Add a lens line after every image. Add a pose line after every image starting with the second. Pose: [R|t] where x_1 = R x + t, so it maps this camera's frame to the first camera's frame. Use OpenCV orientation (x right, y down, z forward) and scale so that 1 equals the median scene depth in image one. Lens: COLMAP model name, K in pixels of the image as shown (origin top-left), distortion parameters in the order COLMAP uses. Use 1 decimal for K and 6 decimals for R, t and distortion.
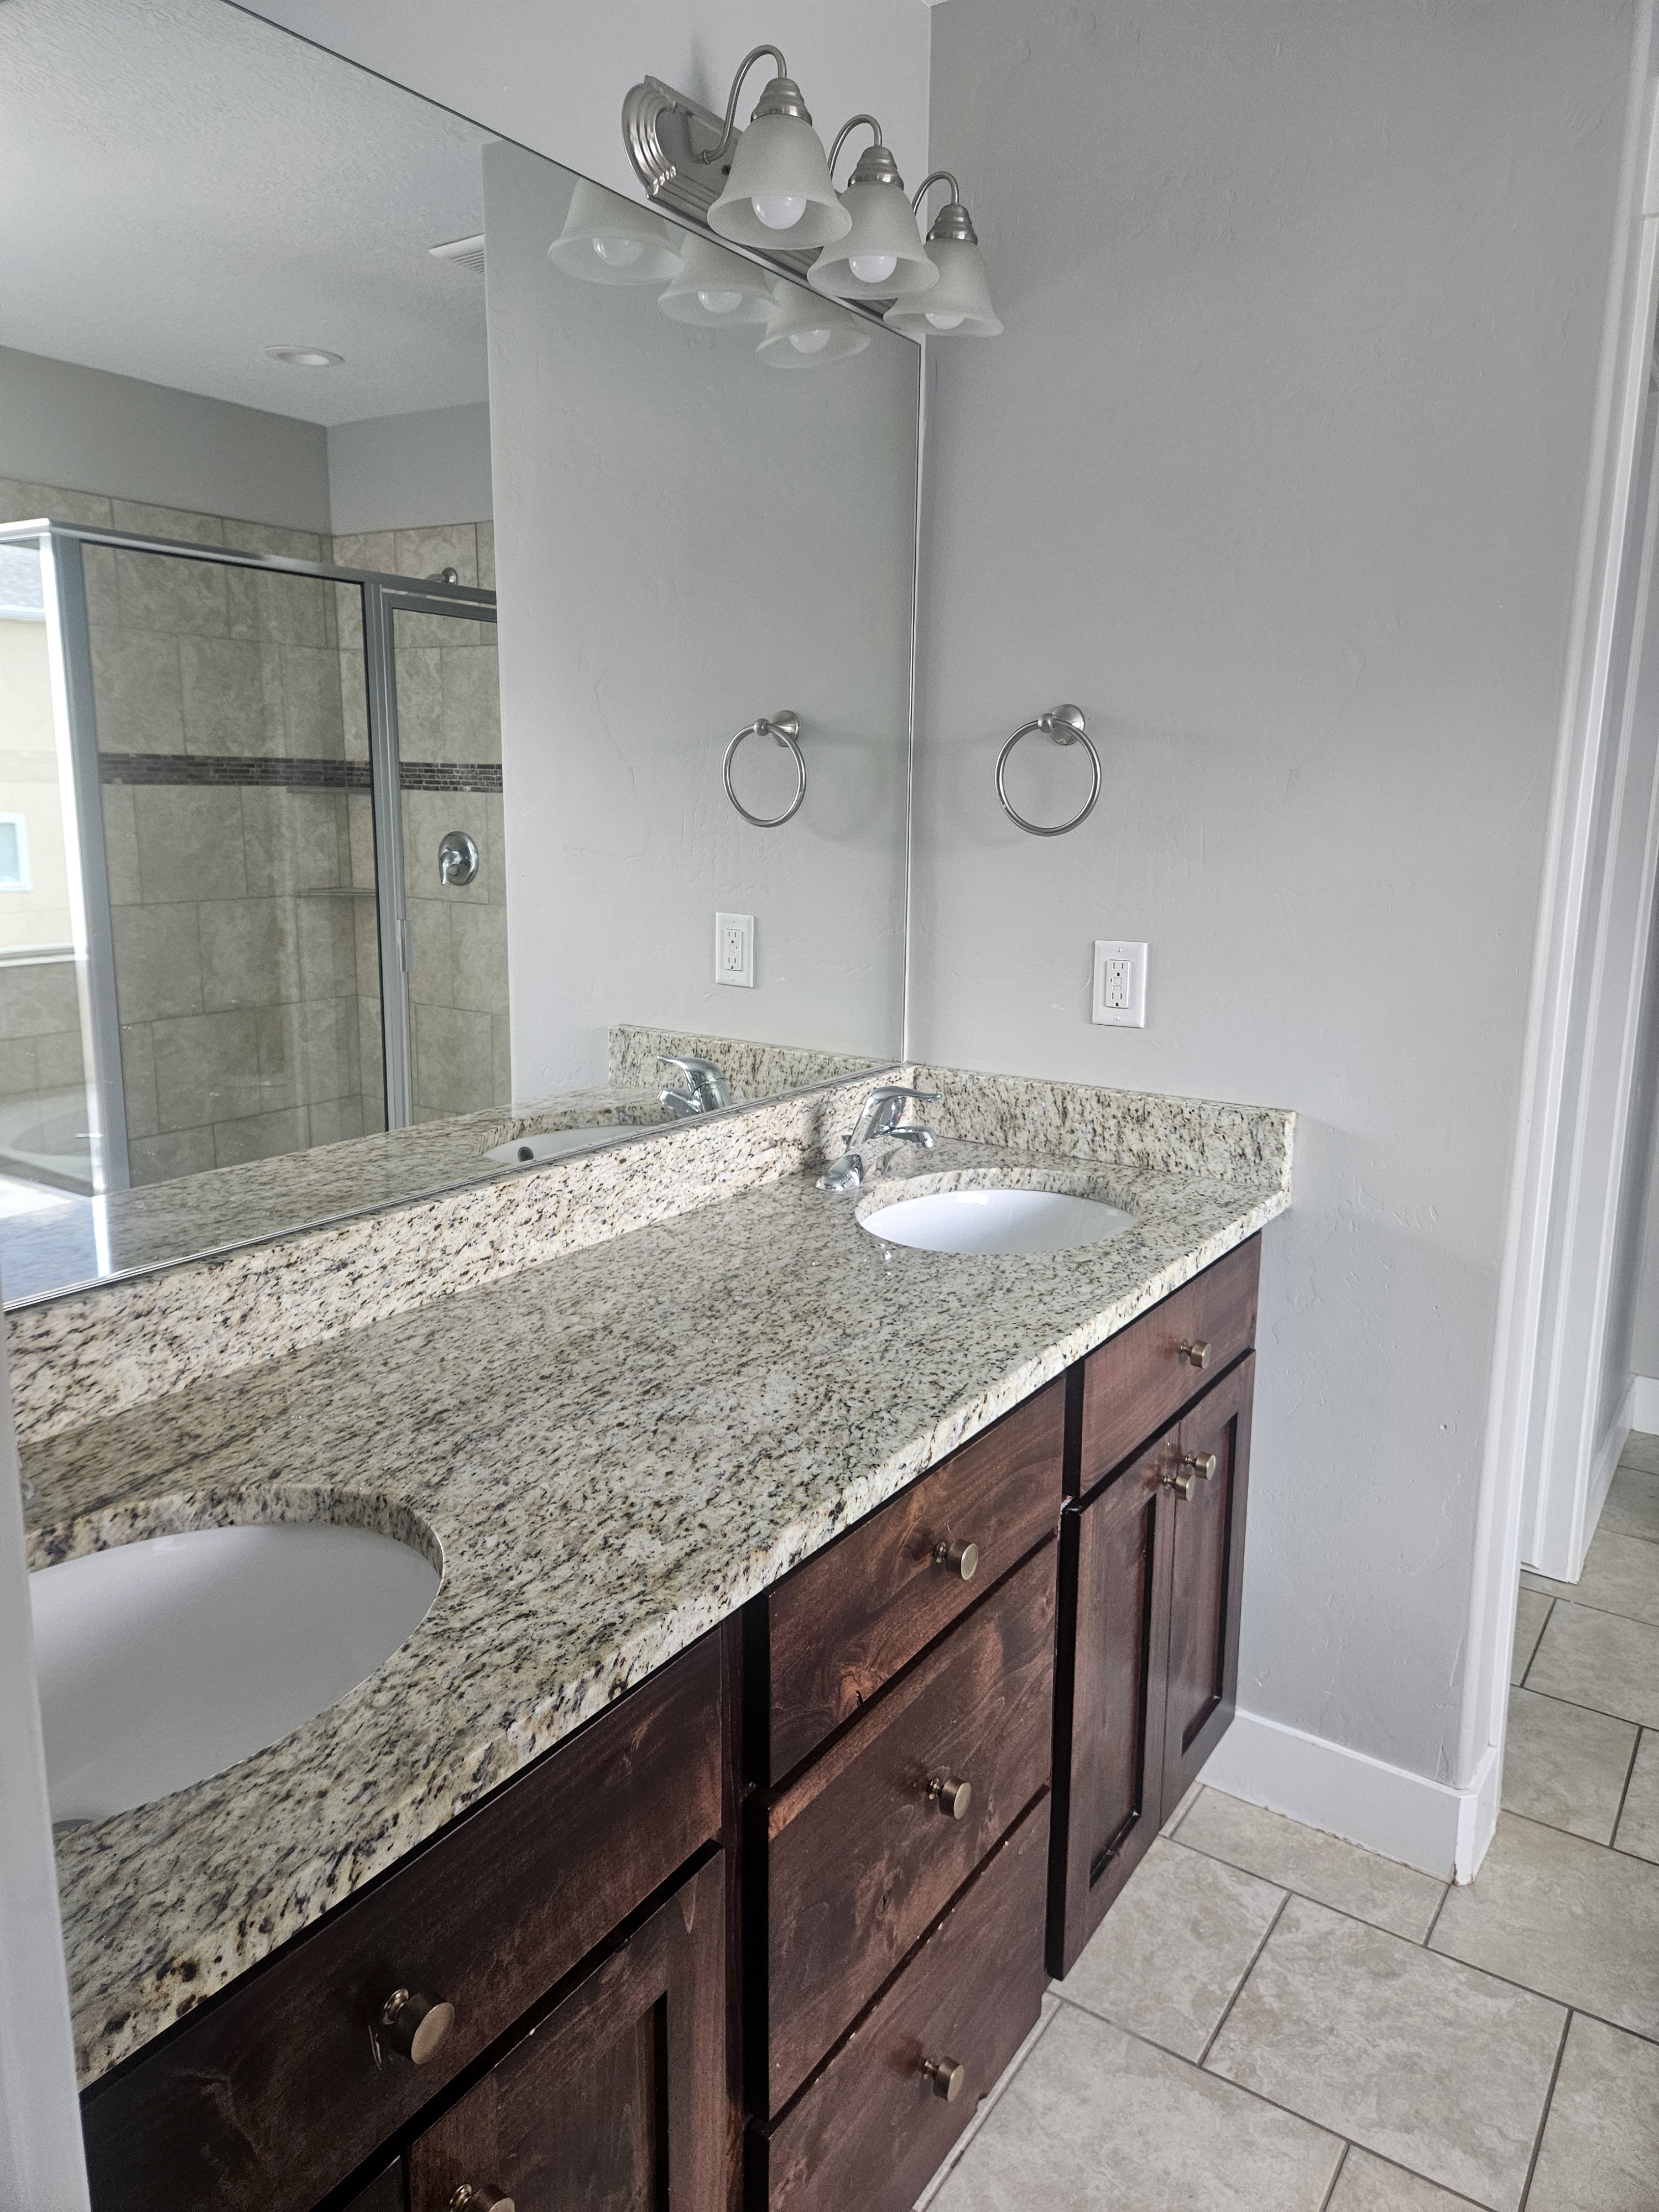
lens RADIAL K [[1481.7, 0, 826.9], [0, 1481.7, 1078.0], [0, 0, 1]] dist [0.074051, -0.066358]
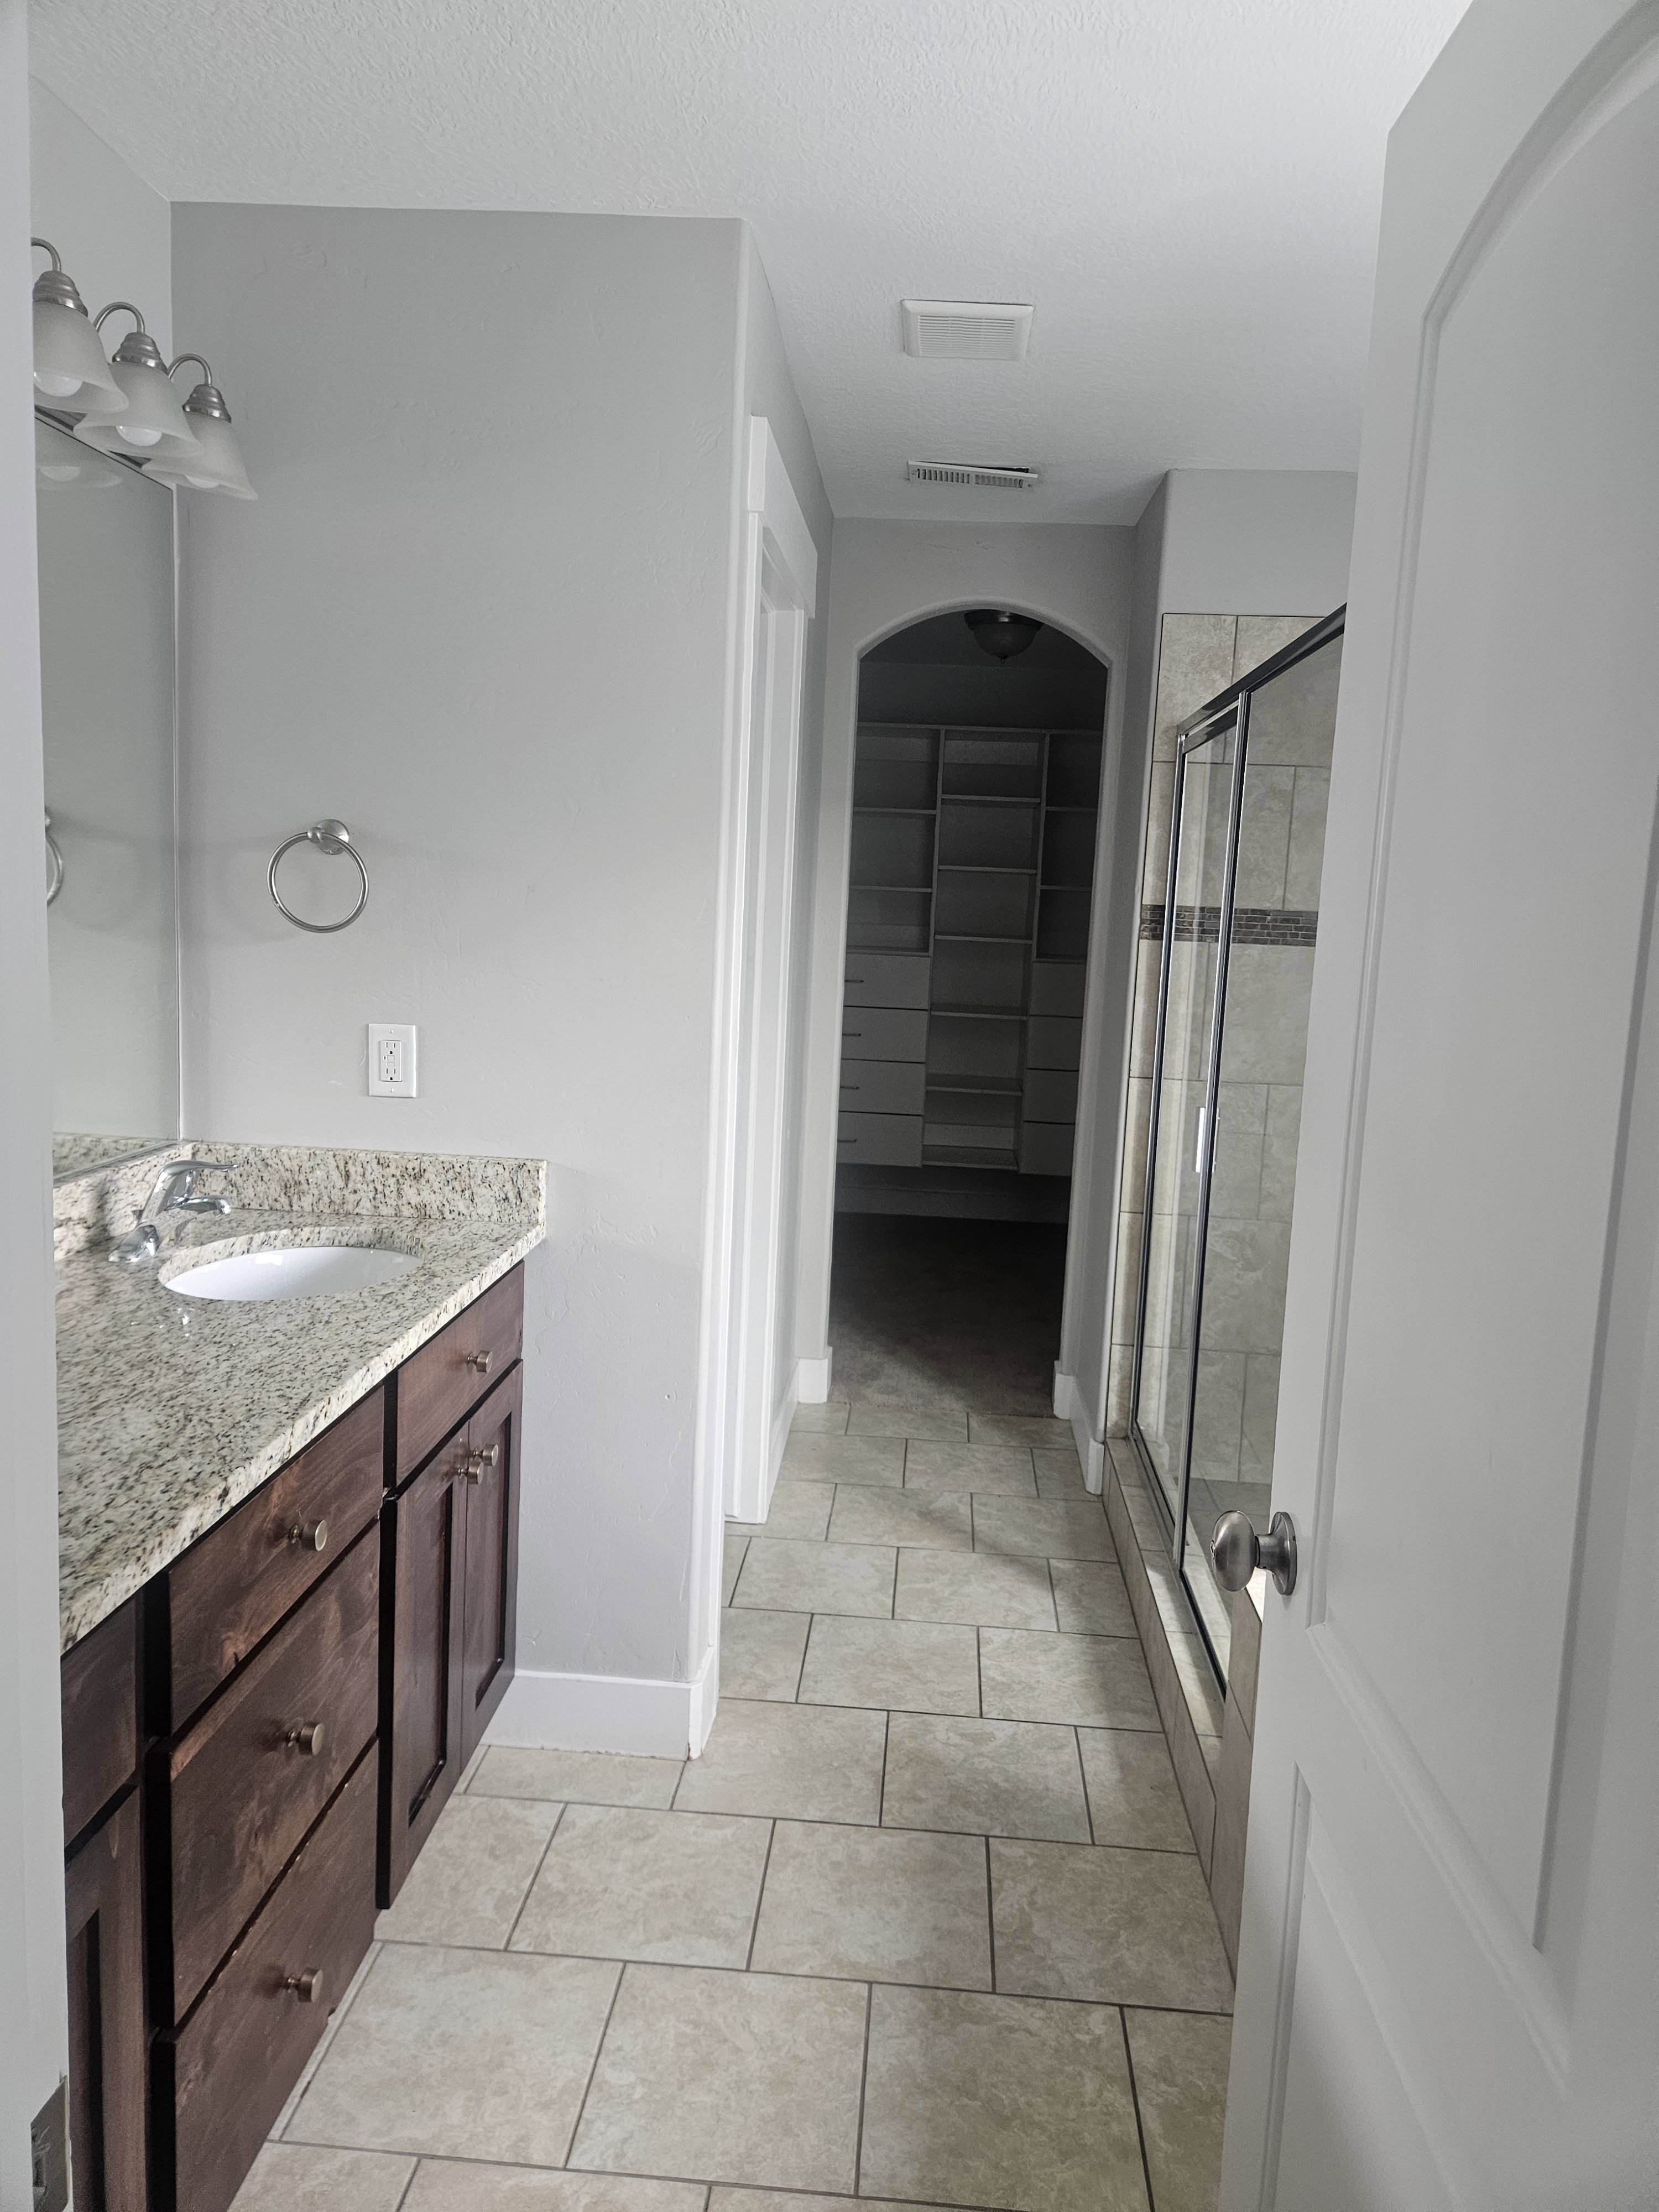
lens RADIAL K [[1481.7, 0, 846.7], [0, 1481.7, 1091.0], [0, 0, 1]] dist [0.074051, -0.066358]
pose [[0.861763, -0.036201, 0.506018, -0.101866], [0.057223, 0.998021, -0.026052, 0.012342], [-0.504074, 0.051407, 0.862129, -0.210758]]
